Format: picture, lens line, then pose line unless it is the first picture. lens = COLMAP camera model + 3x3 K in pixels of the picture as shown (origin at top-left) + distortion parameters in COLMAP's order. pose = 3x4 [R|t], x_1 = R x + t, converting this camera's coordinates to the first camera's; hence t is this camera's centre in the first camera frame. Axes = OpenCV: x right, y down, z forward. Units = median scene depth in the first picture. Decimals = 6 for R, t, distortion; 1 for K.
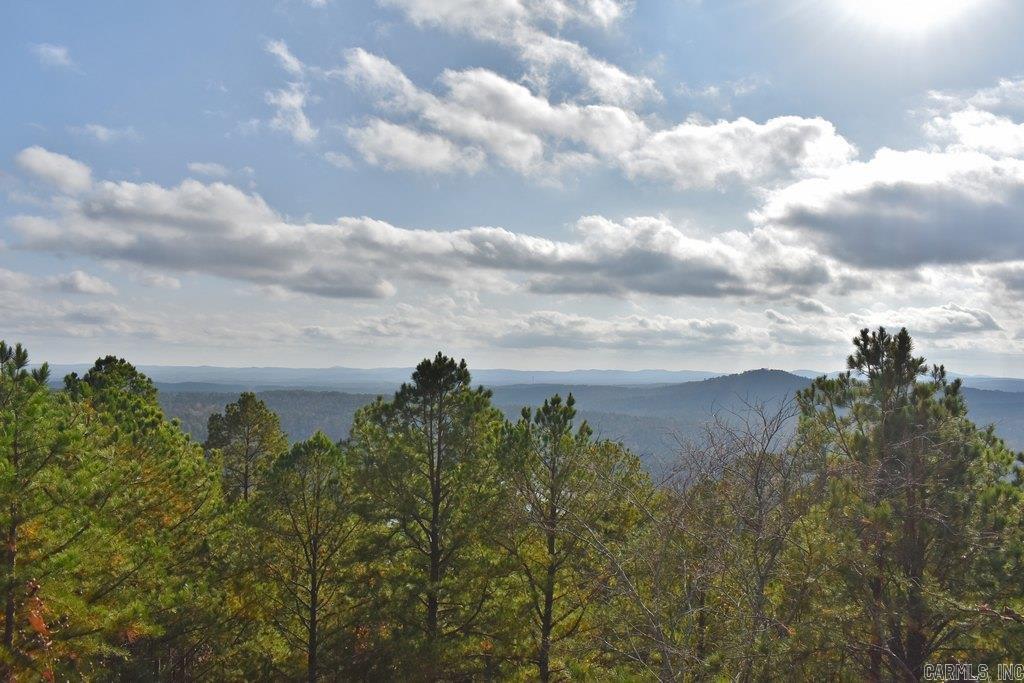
lens RADIAL K [[750.6, 0, 511.3], [0, 750.6, 340.0], [0, 0, 1]] dist [-0.041367, -0.015527]
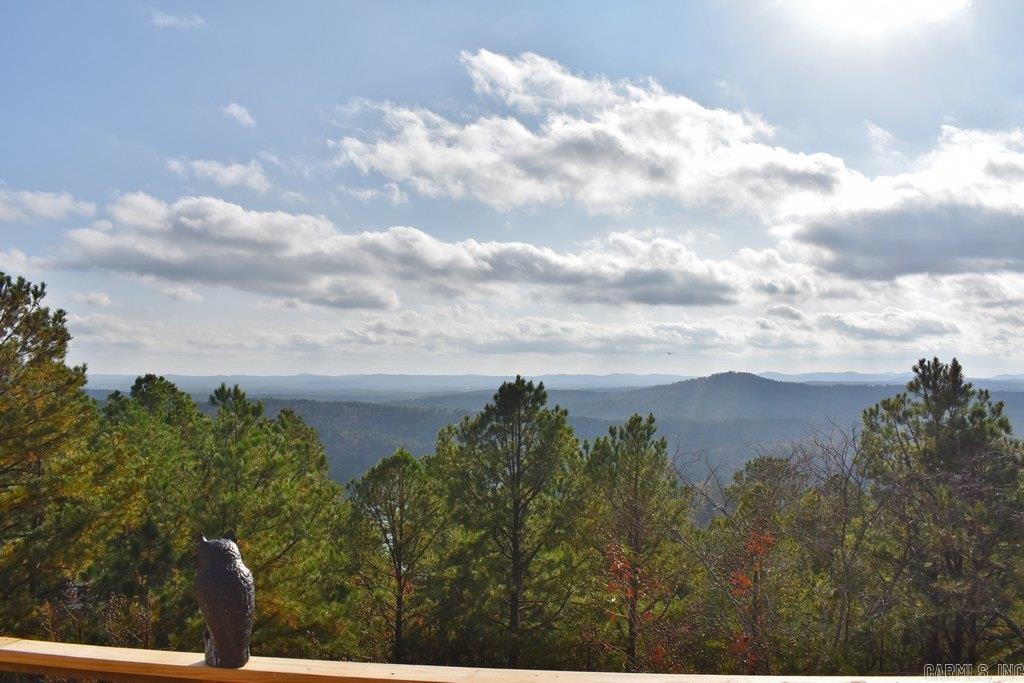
lens RADIAL K [[808.4, 0, 506.4], [0, 808.4, 338.6], [0, 0, 1]] dist [-0.094484, 0.015076]
pose [[0.995807, -0.003092, 0.091426, -0.160668], [0.002696, 0.999986, 0.004460, -0.028841], [-0.091438, -0.004195, 0.995802, -0.104506]]
